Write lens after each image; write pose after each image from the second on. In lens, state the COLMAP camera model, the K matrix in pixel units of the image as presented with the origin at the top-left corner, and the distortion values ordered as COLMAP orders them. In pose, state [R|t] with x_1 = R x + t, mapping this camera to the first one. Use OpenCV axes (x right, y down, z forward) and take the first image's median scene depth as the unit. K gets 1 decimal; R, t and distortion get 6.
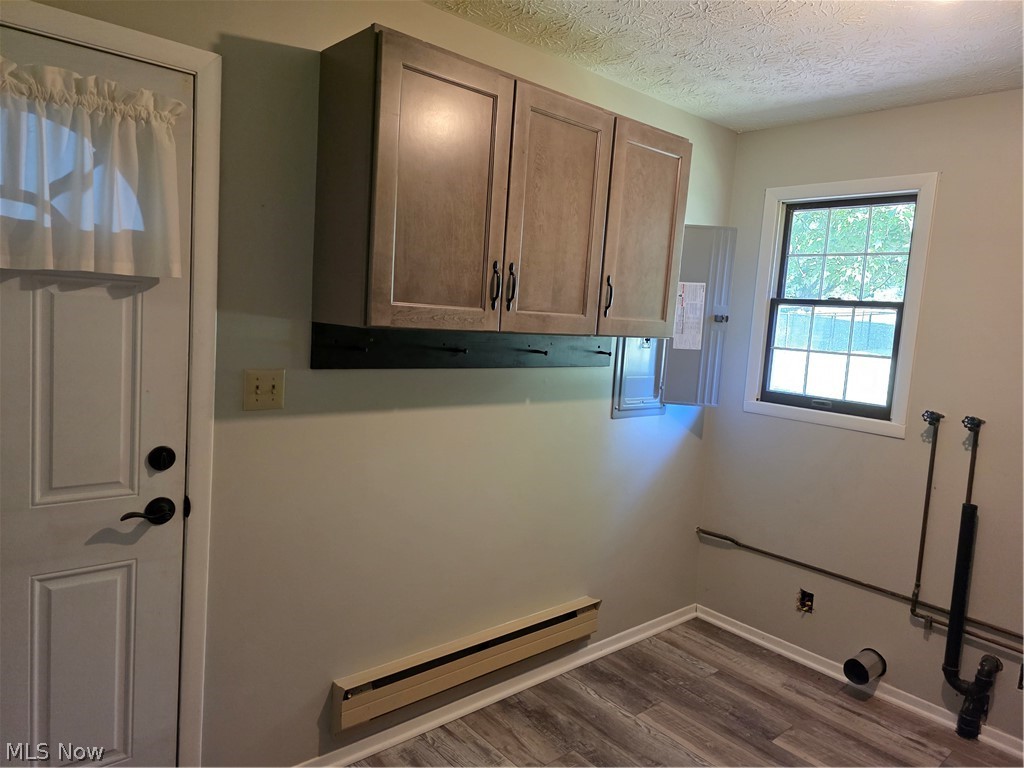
lens RADIAL K [[679.8, 0, 510.3], [0, 679.8, 381.3], [0, 0, 1]] dist [0.040308, -0.038218]
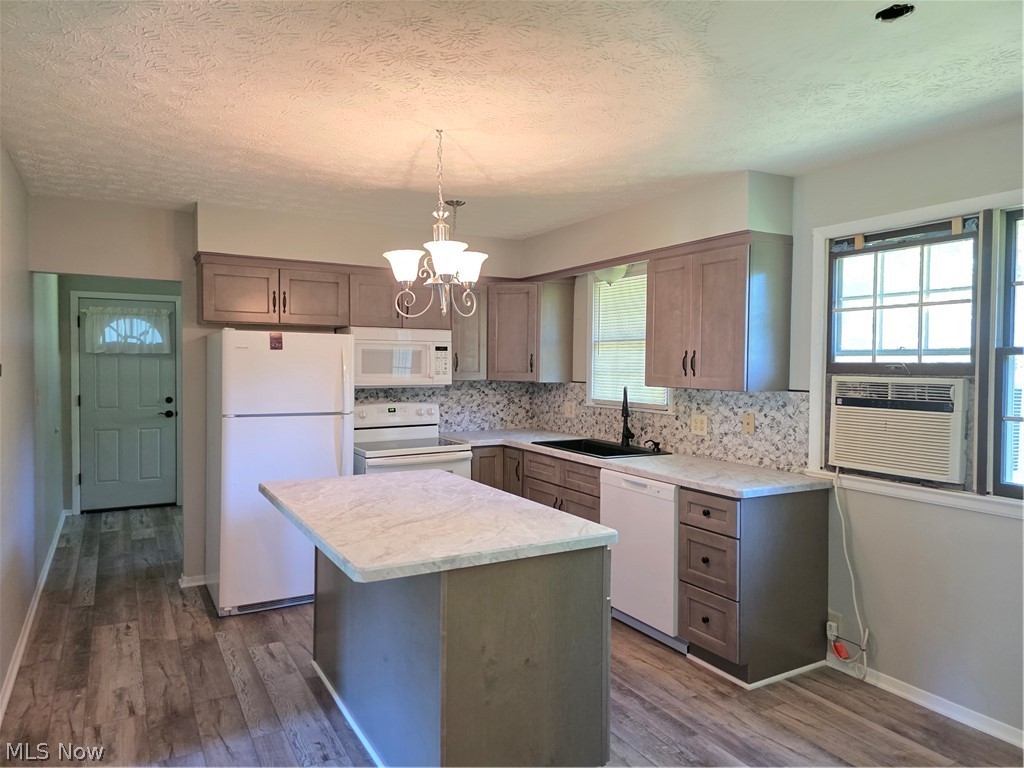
lens RADIAL K [[679.8, 0, 517.6], [0, 679.8, 382.9], [0, 0, 1]] dist [0.040308, -0.038218]
pose [[0.974277, -0.048189, -0.220142, 2.212196], [0.032092, 0.996582, -0.076124, 0.367001], [0.223058, 0.067101, 0.972493, -2.272791]]
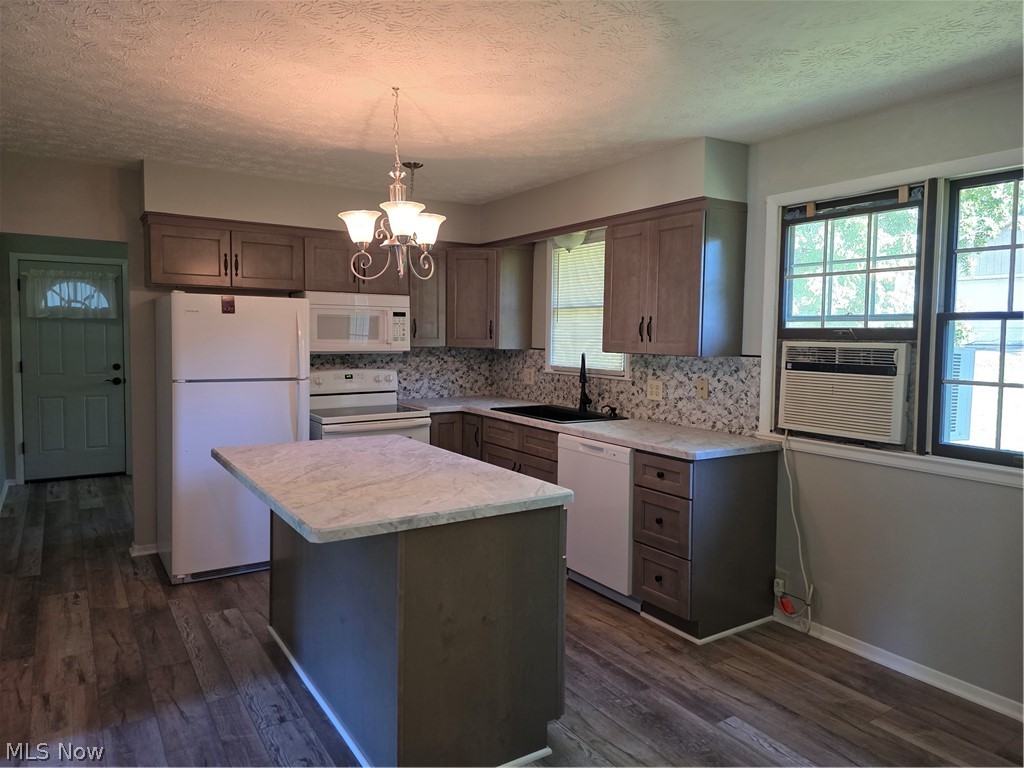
lens RADIAL K [[679.8, 0, 514.5], [0, 679.8, 373.9], [0, 0, 1]] dist [0.040308, -0.038218]
pose [[0.984941, -0.040283, -0.168131, 2.216339], [0.033281, 0.998465, -0.044262, 0.383217], [0.169656, 0.038000, 0.984771, -2.273505]]
